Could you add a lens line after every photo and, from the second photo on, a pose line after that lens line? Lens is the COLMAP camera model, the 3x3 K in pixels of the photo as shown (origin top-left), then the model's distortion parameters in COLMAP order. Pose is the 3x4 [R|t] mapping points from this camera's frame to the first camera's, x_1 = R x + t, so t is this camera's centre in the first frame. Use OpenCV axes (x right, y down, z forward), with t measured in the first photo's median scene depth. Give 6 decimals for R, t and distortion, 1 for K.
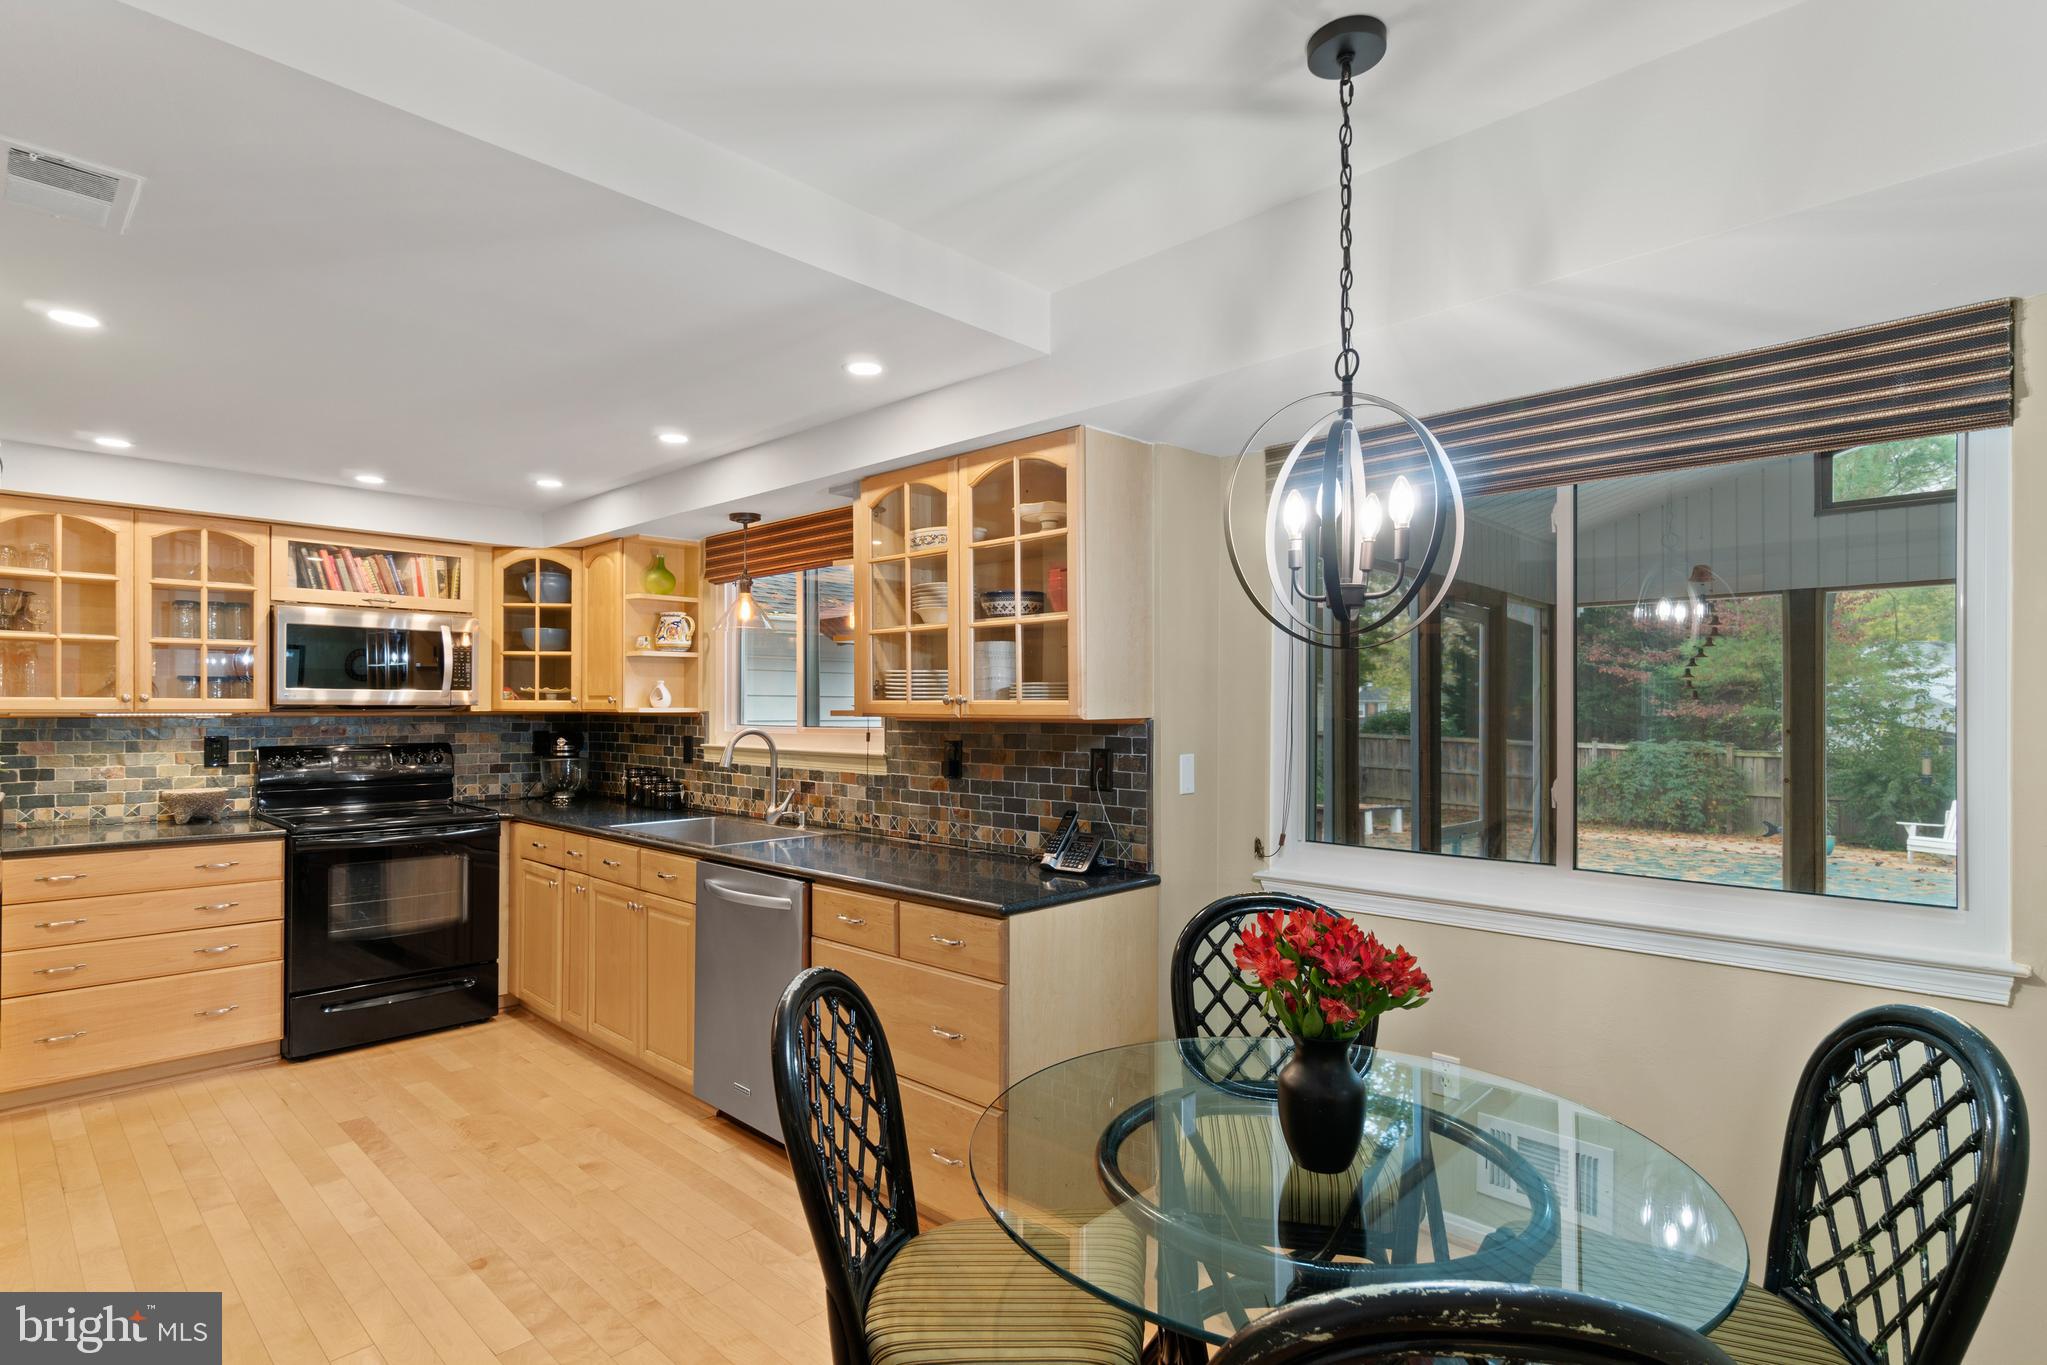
lens RADIAL K [[994.7, 0, 1019.2], [0, 994.7, 709.8], [0, 0, 1]] dist [-0.021024, -0.000122]
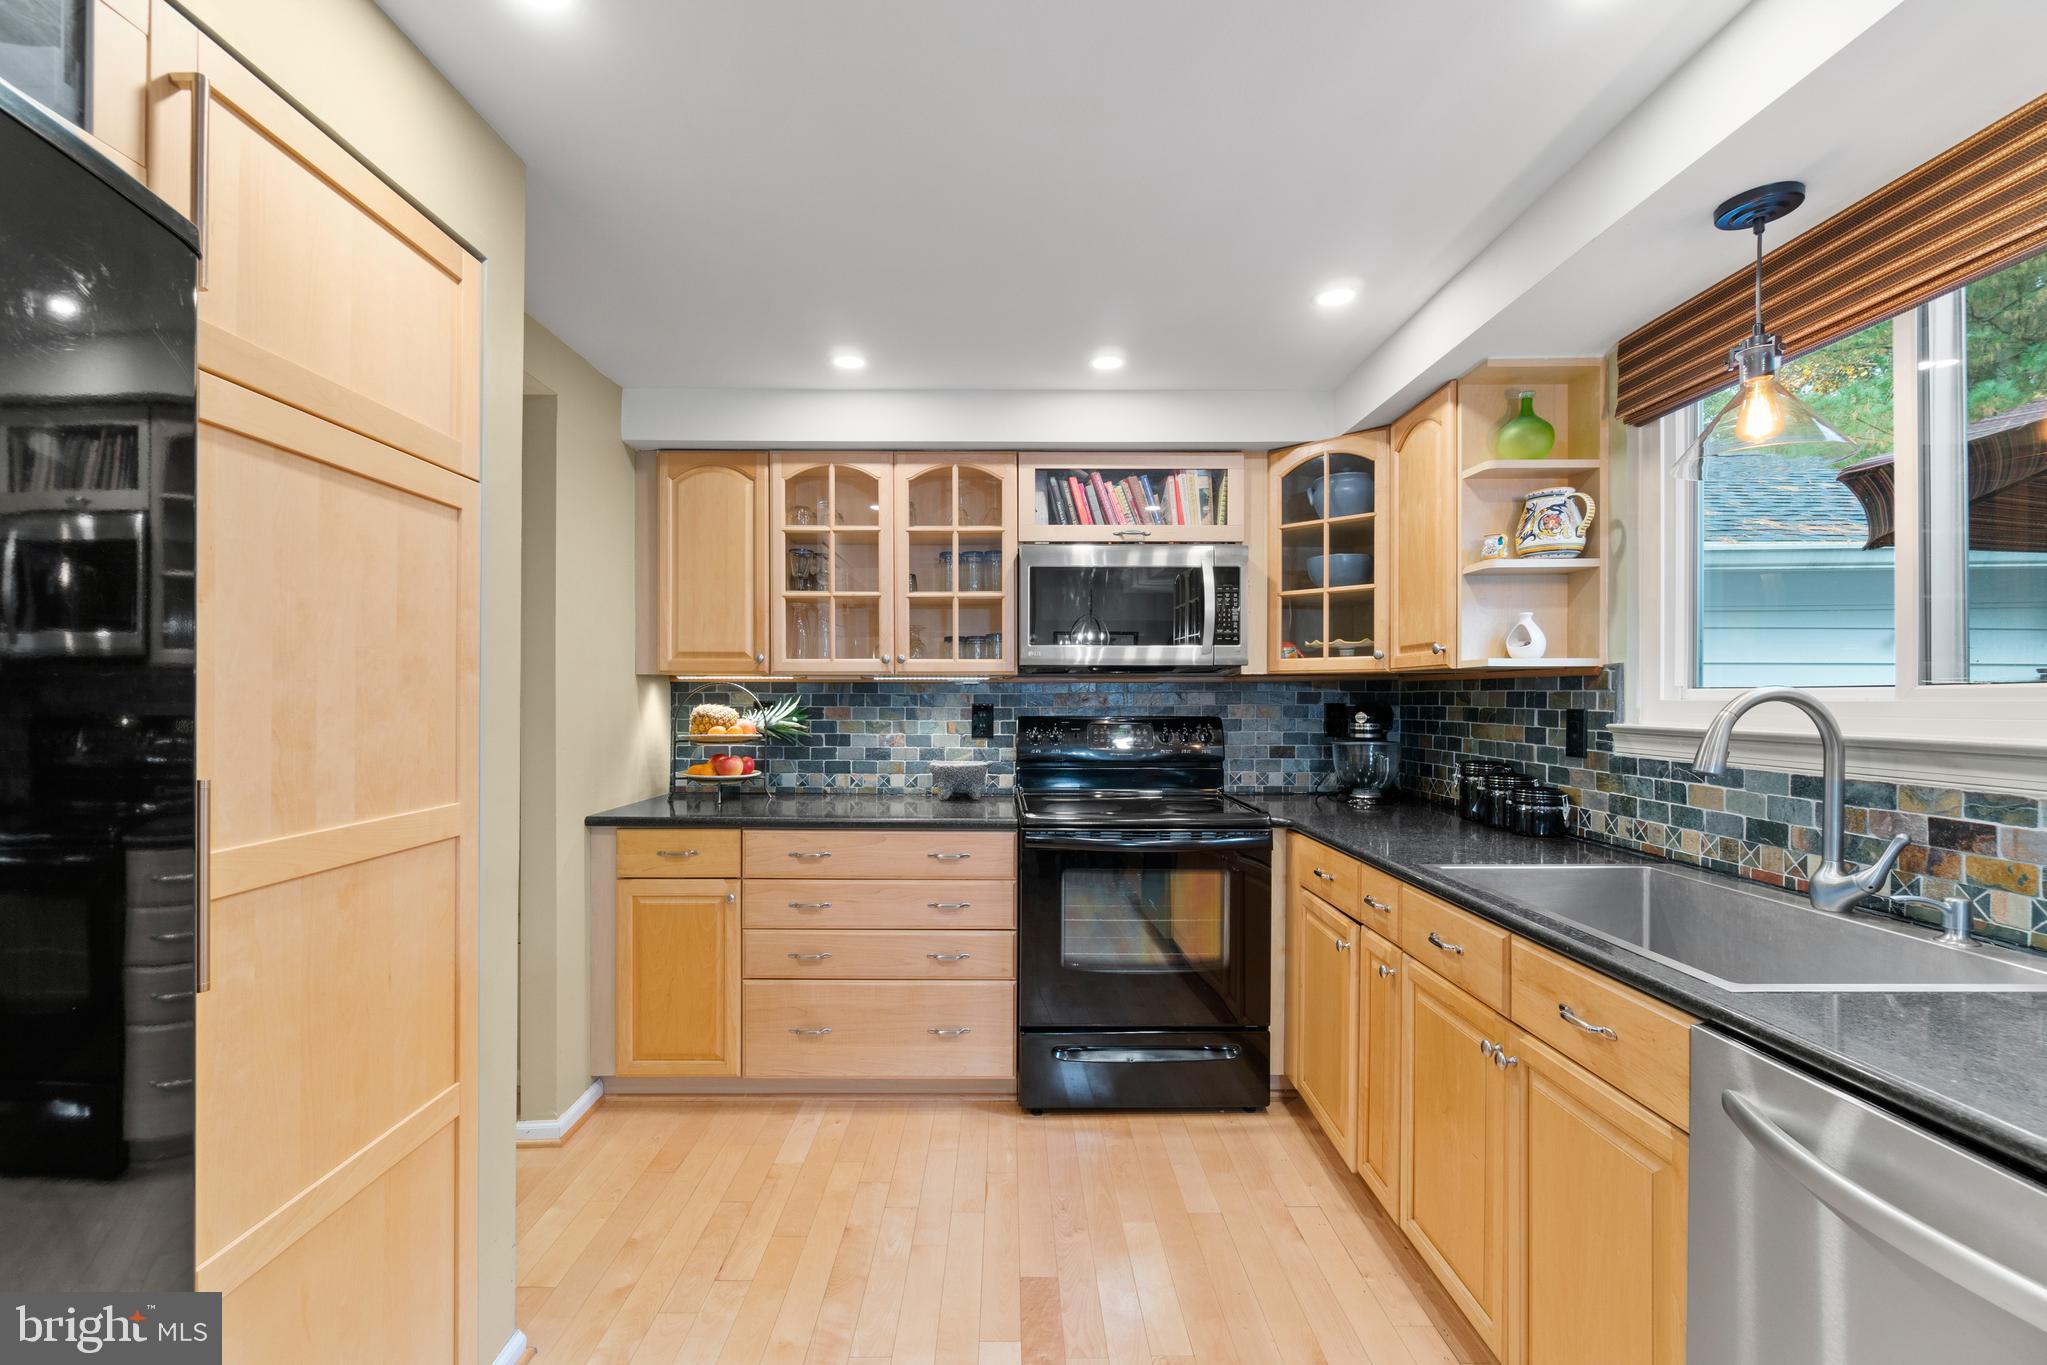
lens RADIAL K [[890.6, 0, 1016.6], [0, 890.6, 694.3], [0, 0, 1]] dist [-0.000331, -0.000010]
pose [[0.685631, -0.004200, -0.727937, -0.194437], [-0.000438, 0.999981, -0.006183, 0.022441], [0.727949, 0.004558, 0.685616, 0.444671]]
